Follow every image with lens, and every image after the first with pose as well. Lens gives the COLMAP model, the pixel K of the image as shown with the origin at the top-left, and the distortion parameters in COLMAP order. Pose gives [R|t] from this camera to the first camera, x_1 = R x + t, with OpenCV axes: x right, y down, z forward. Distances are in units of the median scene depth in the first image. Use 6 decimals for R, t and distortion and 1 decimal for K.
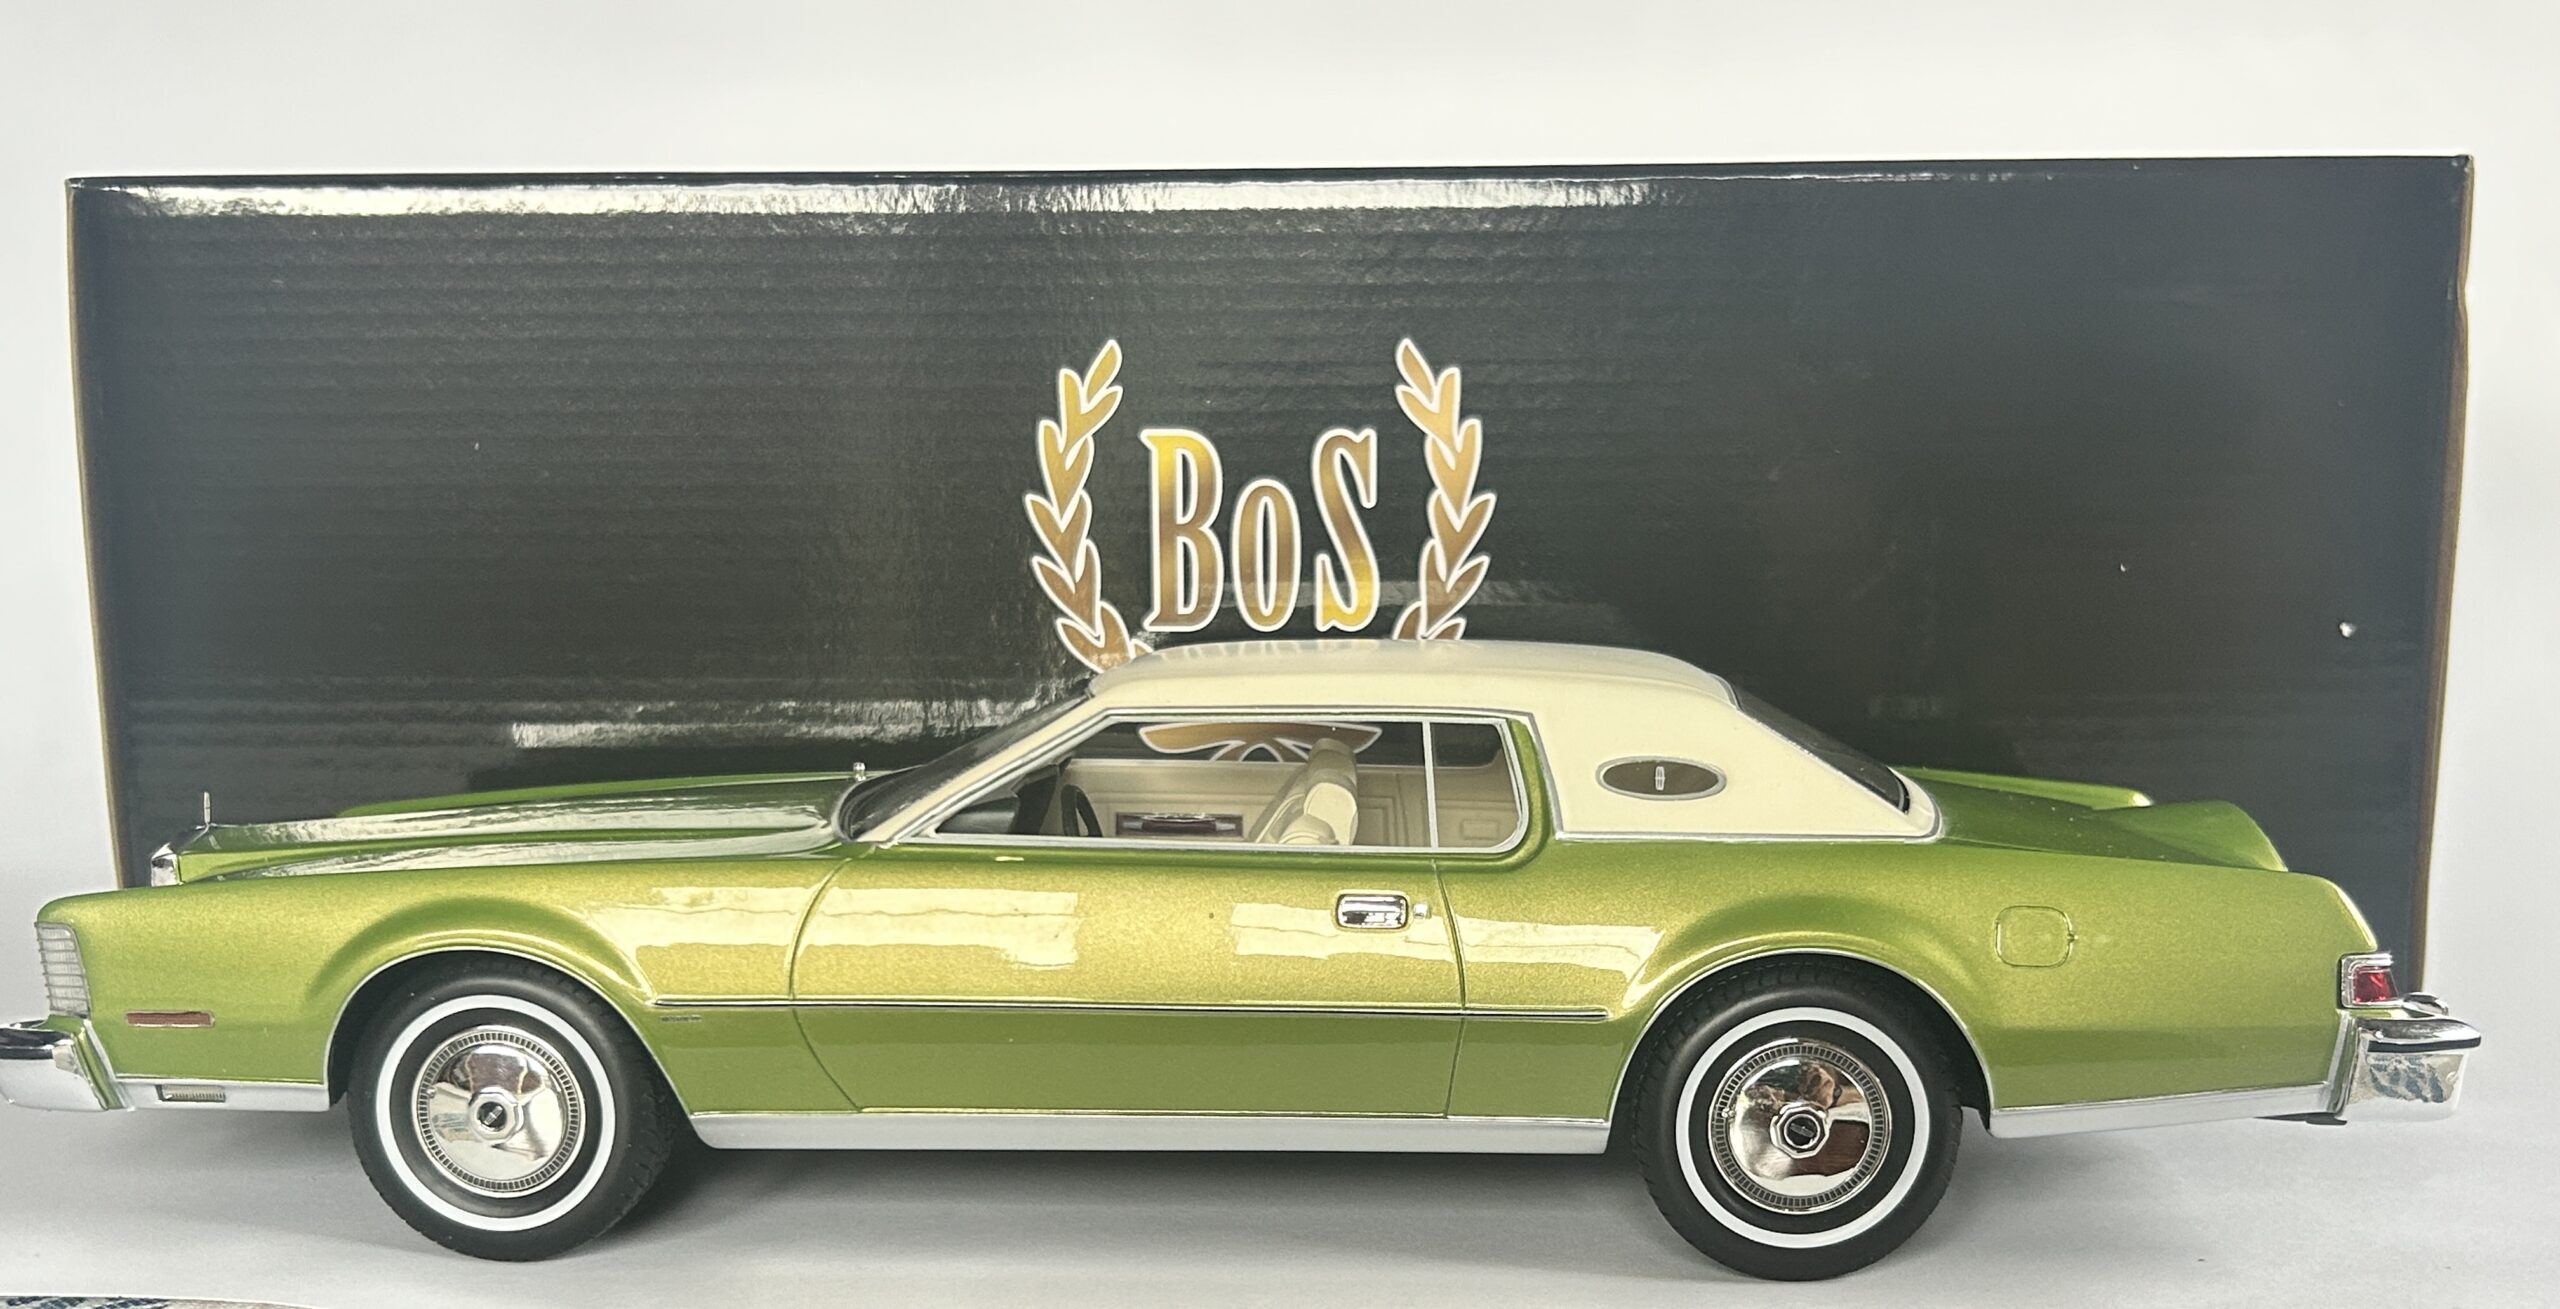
lens RADIAL K [[2524.4, 0, 1265.7], [0, 2524.4, 655.4], [0, 0, 1]] dist [-0.001043, 0.000000]
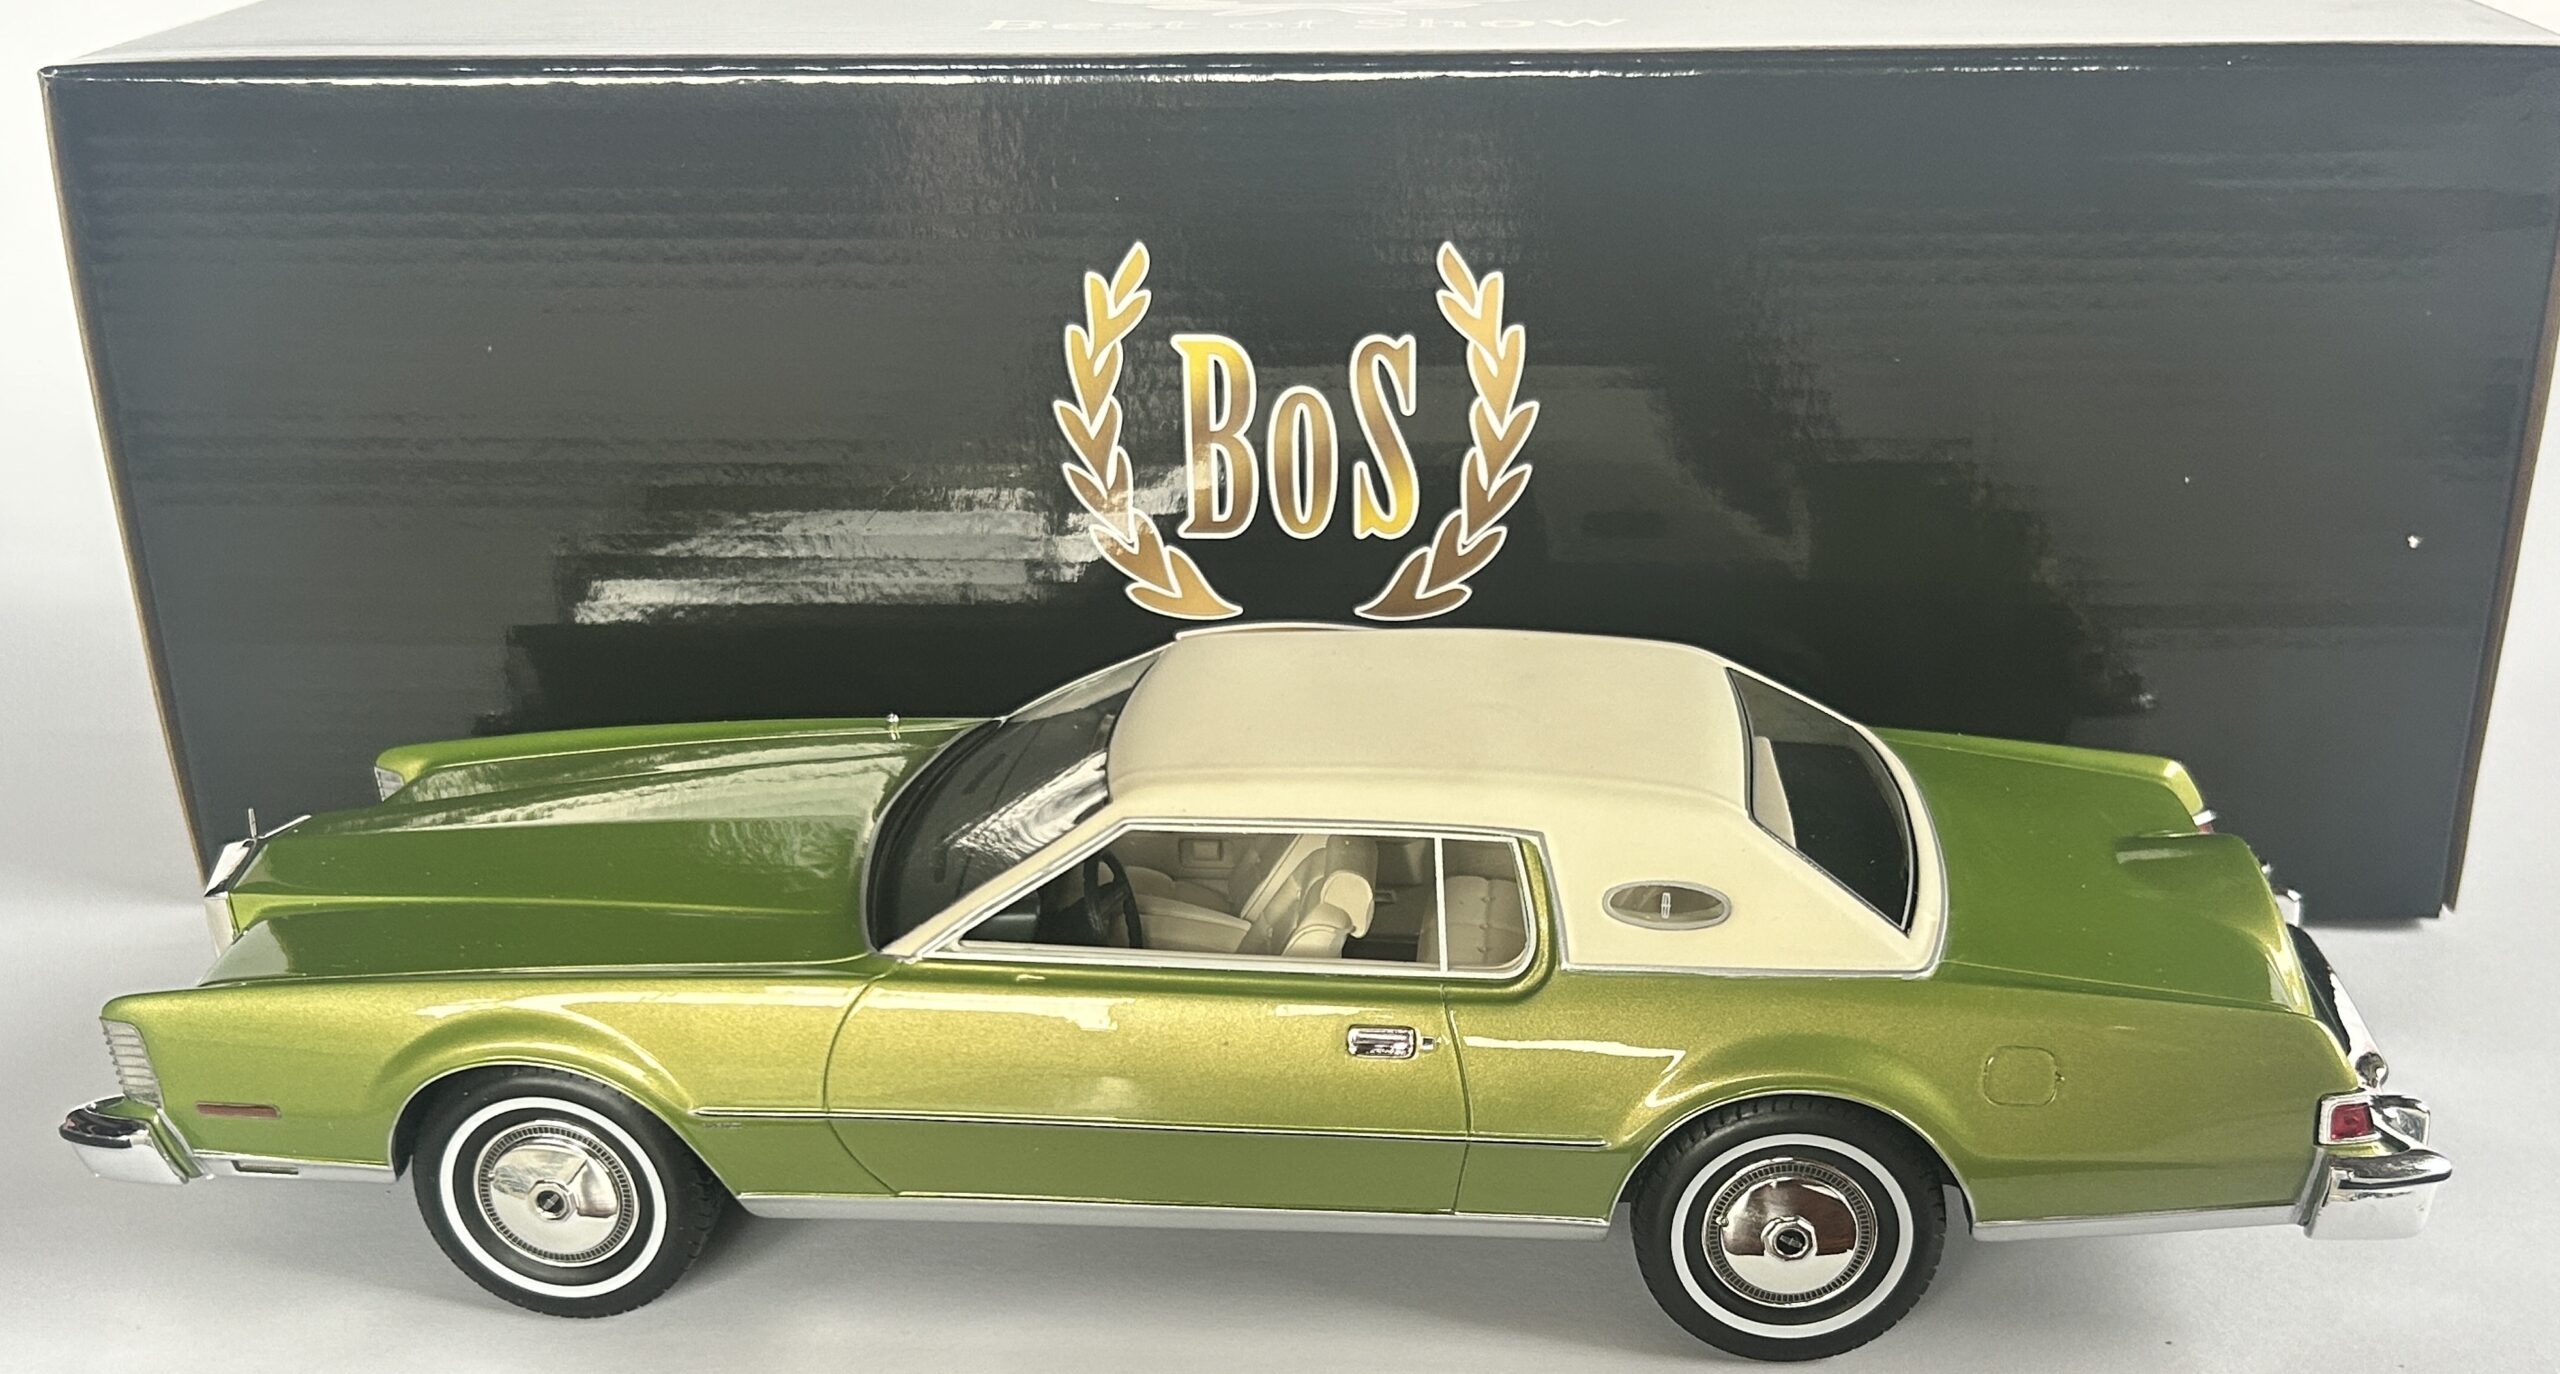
lens RADIAL K [[2645.8, 0, 1299.9], [0, 2645.8, 693.3], [0, 0, 1]] dist [-0.005125, 0.000000]
pose [[0.999716, -0.001828, -0.023767, 0.032801], [0.007393, 0.971668, 0.236234, -0.274112], [0.022661, -0.236342, 0.971406, -0.015996]]
